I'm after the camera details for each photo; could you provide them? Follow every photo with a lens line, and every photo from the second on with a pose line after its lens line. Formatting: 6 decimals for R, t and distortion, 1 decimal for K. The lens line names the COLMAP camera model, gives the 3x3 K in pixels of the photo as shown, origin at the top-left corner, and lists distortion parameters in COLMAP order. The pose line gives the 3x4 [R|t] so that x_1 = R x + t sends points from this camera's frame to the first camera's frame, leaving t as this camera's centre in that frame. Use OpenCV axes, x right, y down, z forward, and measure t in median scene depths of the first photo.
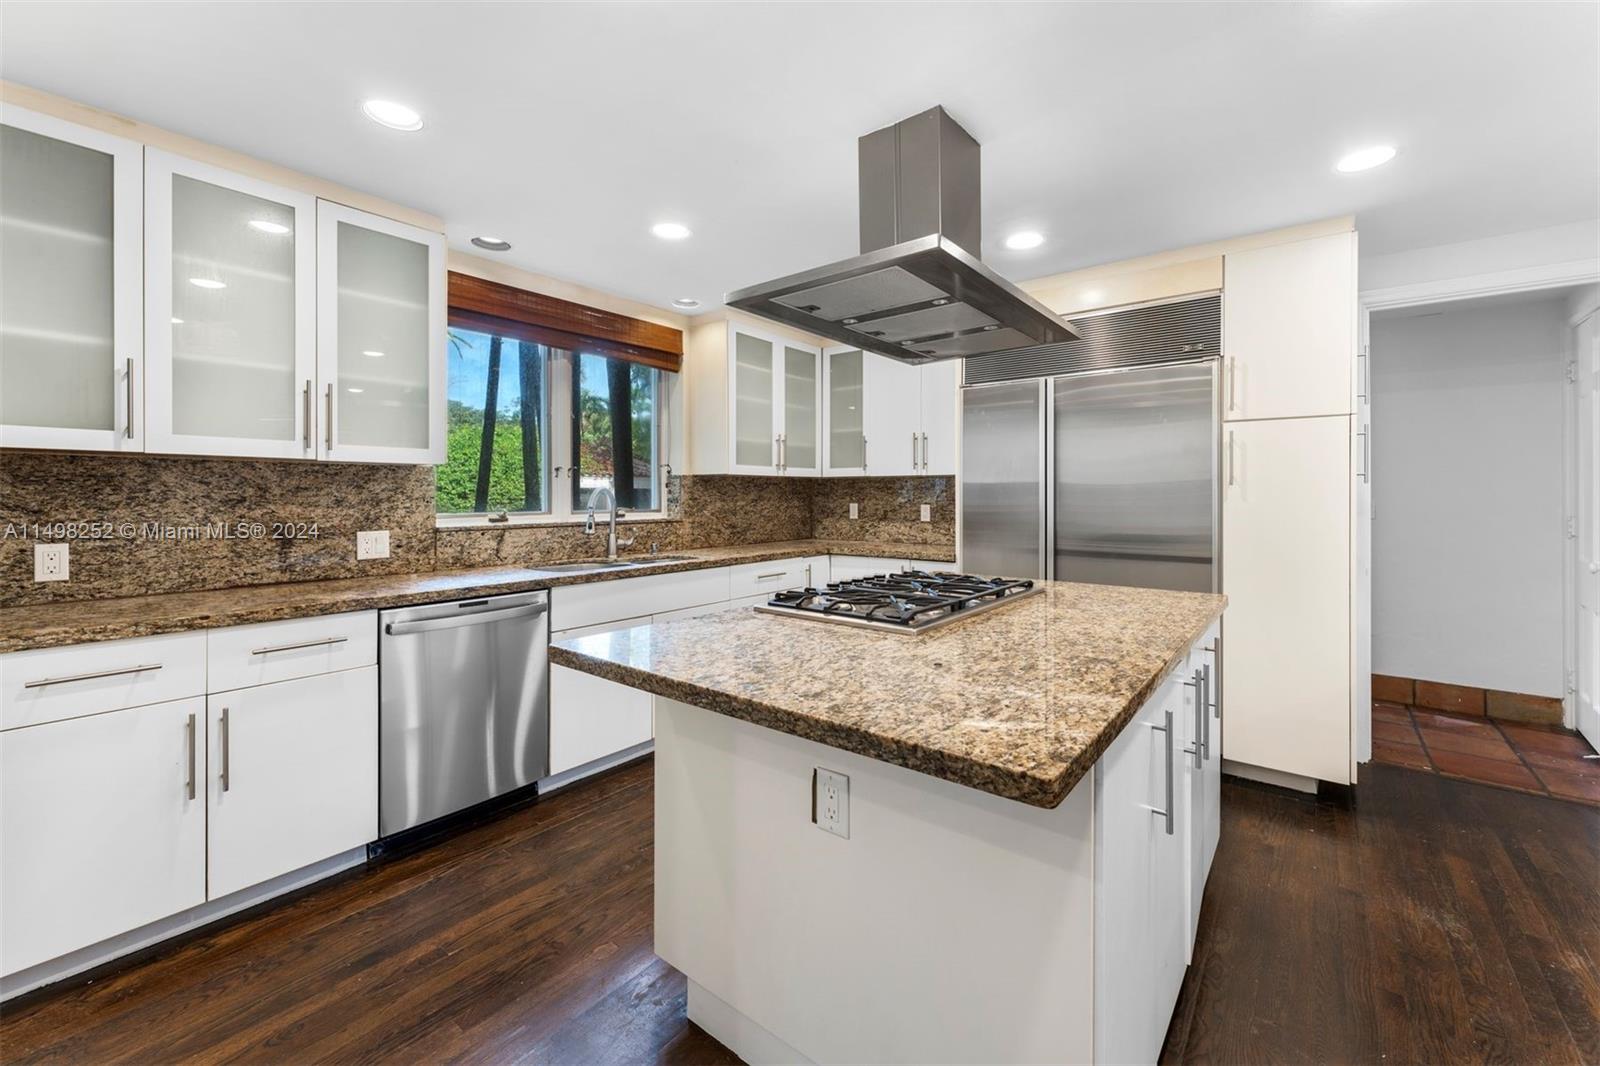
lens RADIAL K [[686.2, 0, 806.6], [0, 686.2, 517.1], [0, 0, 1]] dist [0.001365, 0.000009]
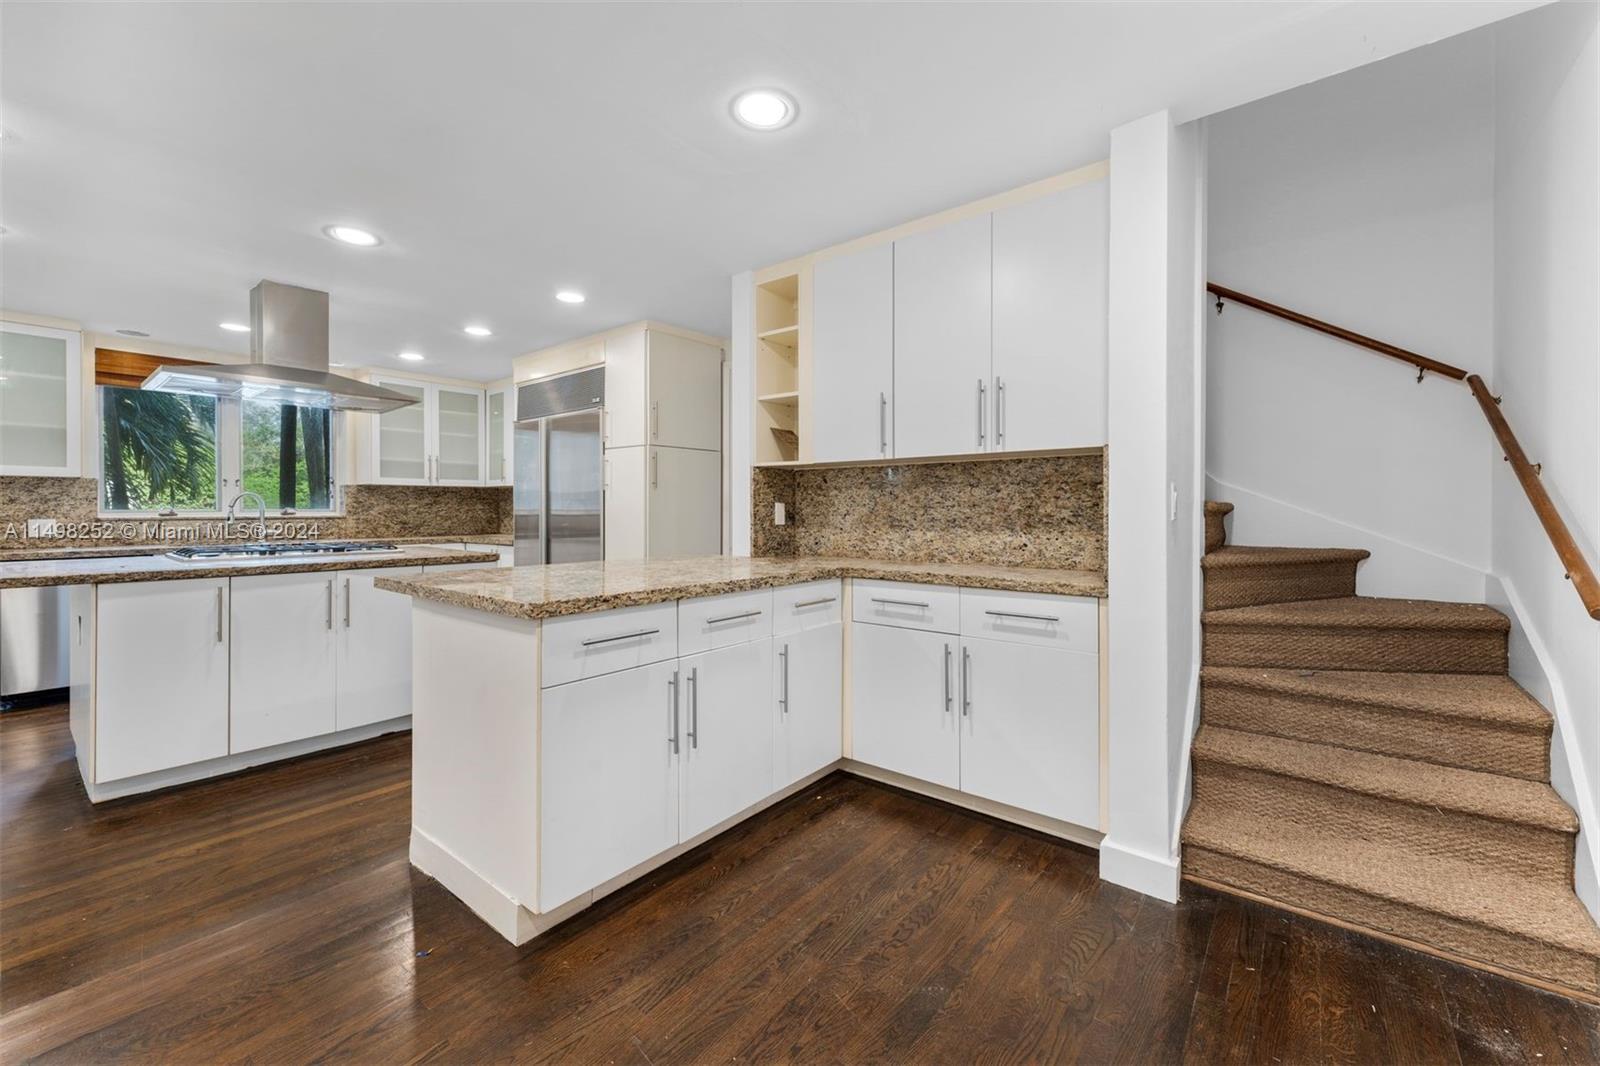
lens RADIAL K [[686.2, 0, 806.6], [0, 686.2, 517.1], [0, 0, 1]] dist [0.001365, 0.000009]
pose [[0.998415, 0.008144, -0.055694, 0.866294], [-0.008855, 0.999882, -0.012536, 0.014002], [0.055585, 0.013009, 0.998369, -0.343727]]
